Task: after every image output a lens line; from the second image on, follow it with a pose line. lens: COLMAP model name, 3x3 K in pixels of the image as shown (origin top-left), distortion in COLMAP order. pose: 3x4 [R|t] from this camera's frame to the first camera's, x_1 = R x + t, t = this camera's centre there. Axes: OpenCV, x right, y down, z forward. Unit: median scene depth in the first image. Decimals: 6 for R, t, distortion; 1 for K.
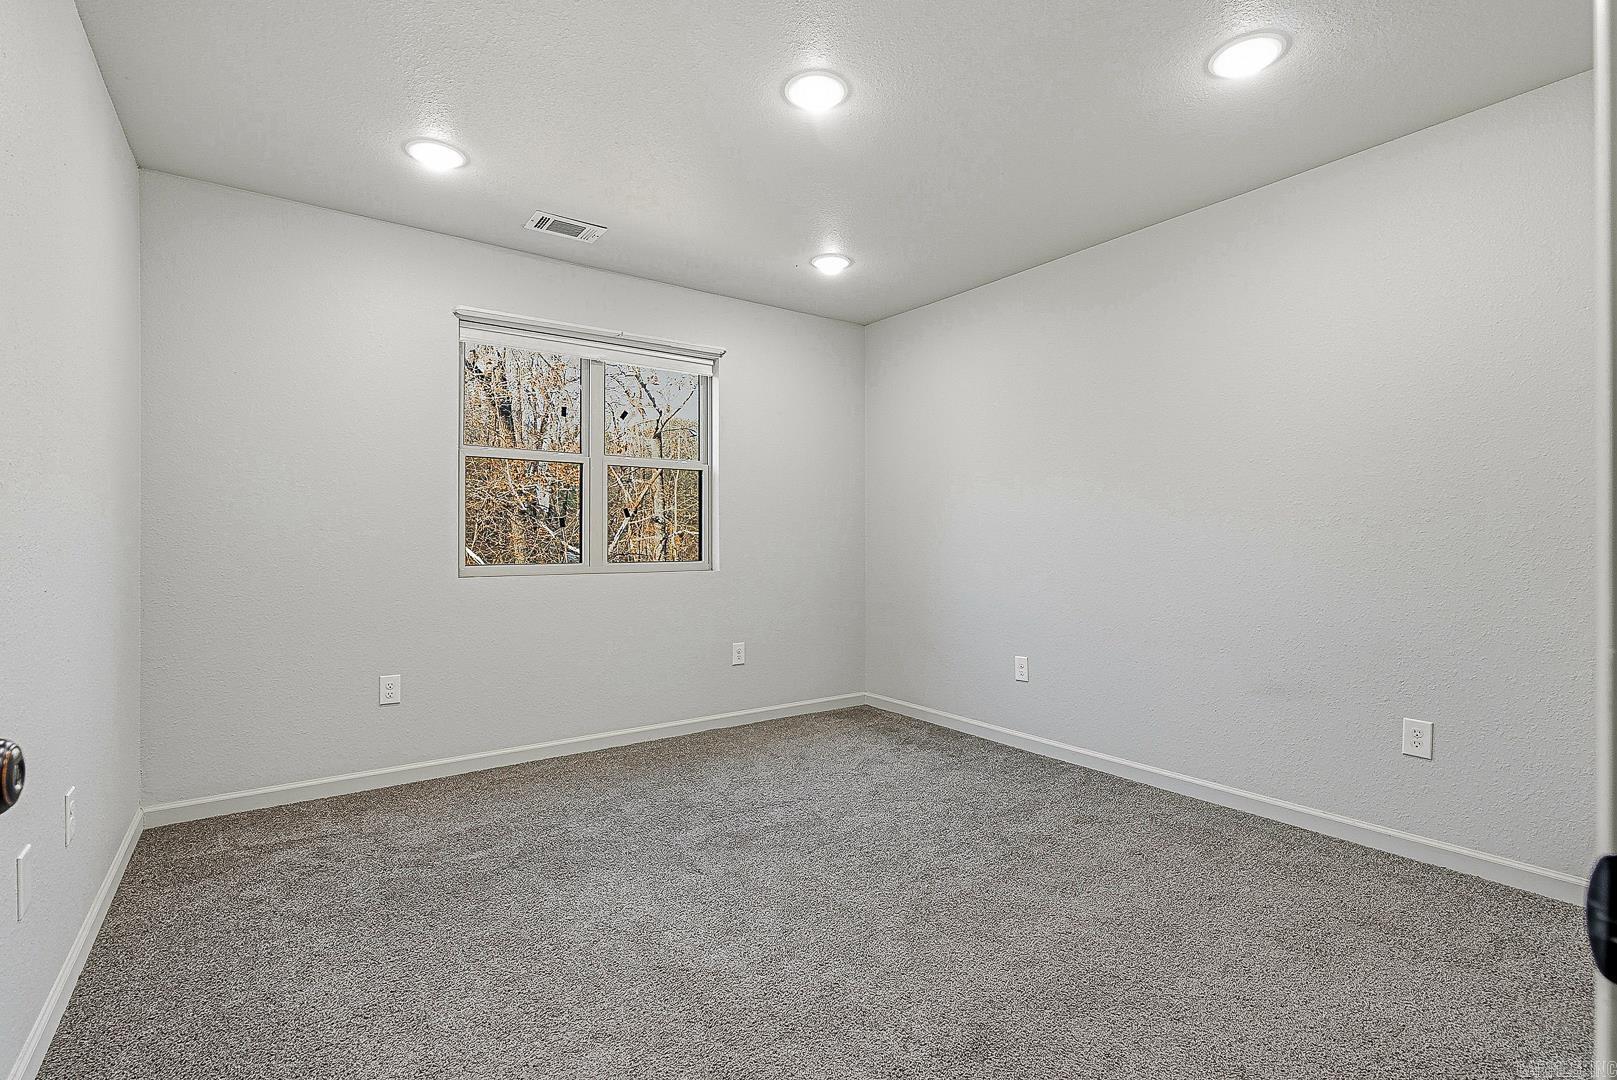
lens RADIAL K [[749.9, 0, 814.4], [0, 749.9, 537.3], [0, 0, 1]] dist [-0.002003, -0.001205]
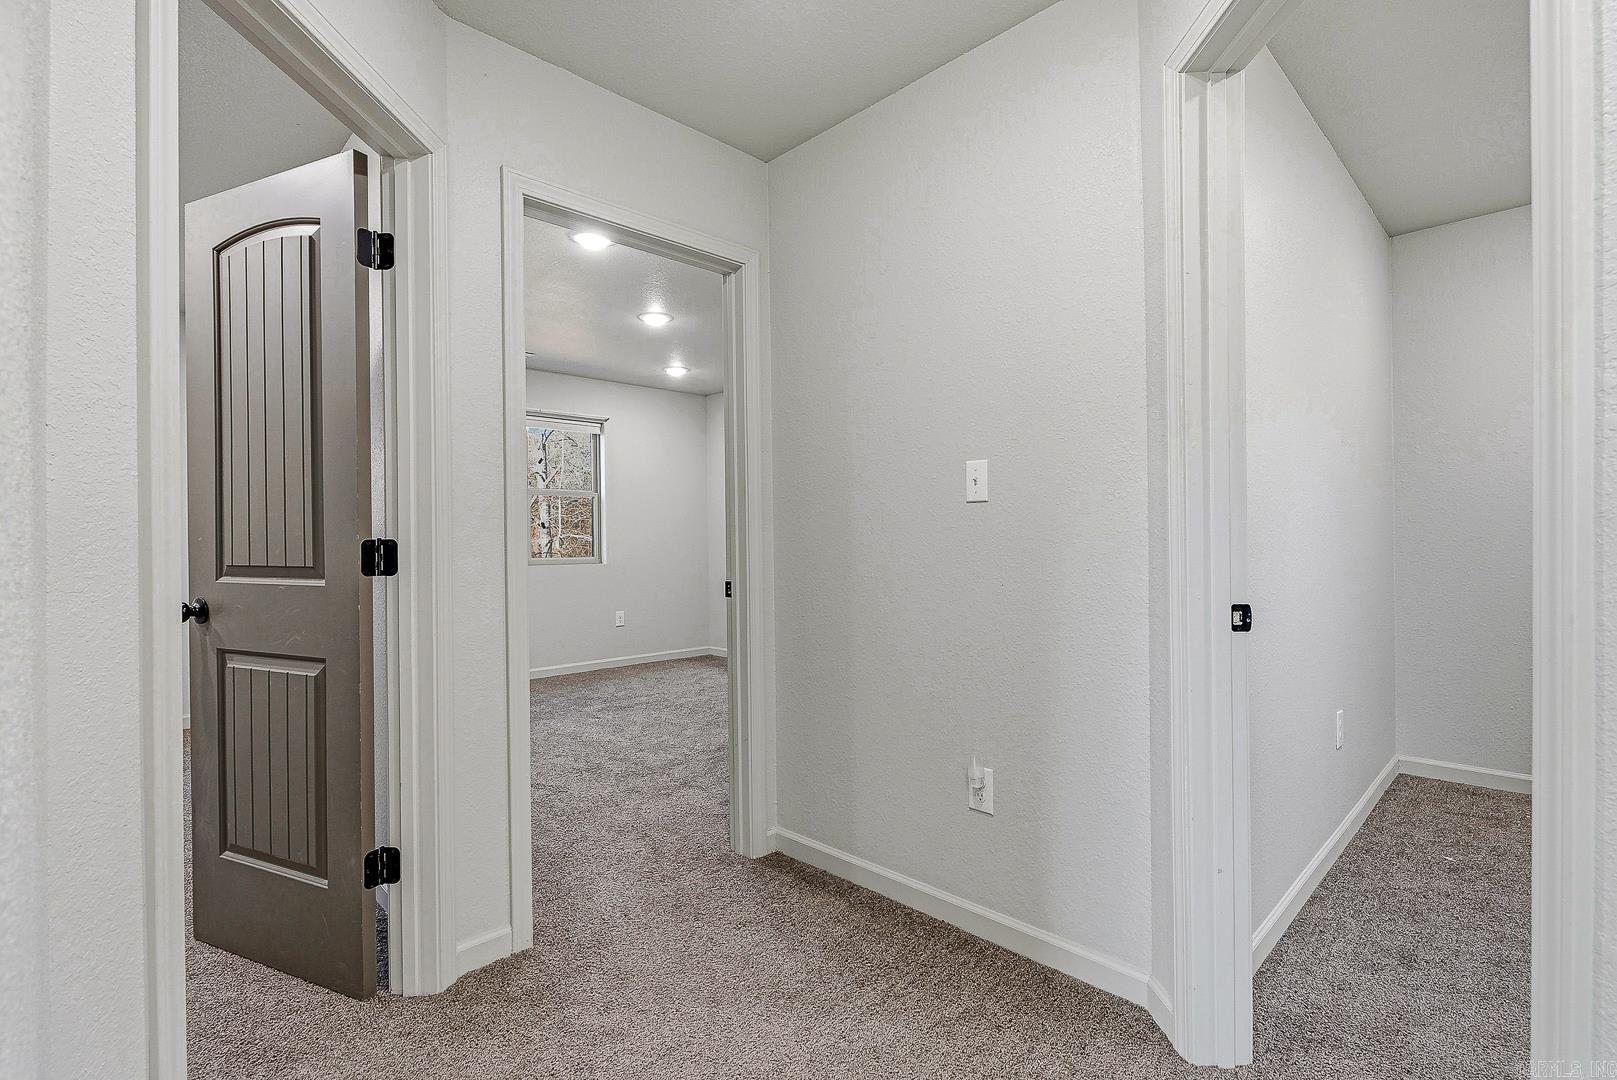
lens RADIAL K [[749.9, 0, 815.9], [0, 749.9, 548.5], [0, 0, 1]] dist [-0.002003, -0.001205]
pose [[0.988166, -0.009220, 0.153111, 0.061014], [0.007027, 0.999865, 0.014857, -0.005679], [-0.153227, -0.013605, 0.988097, -0.573859]]
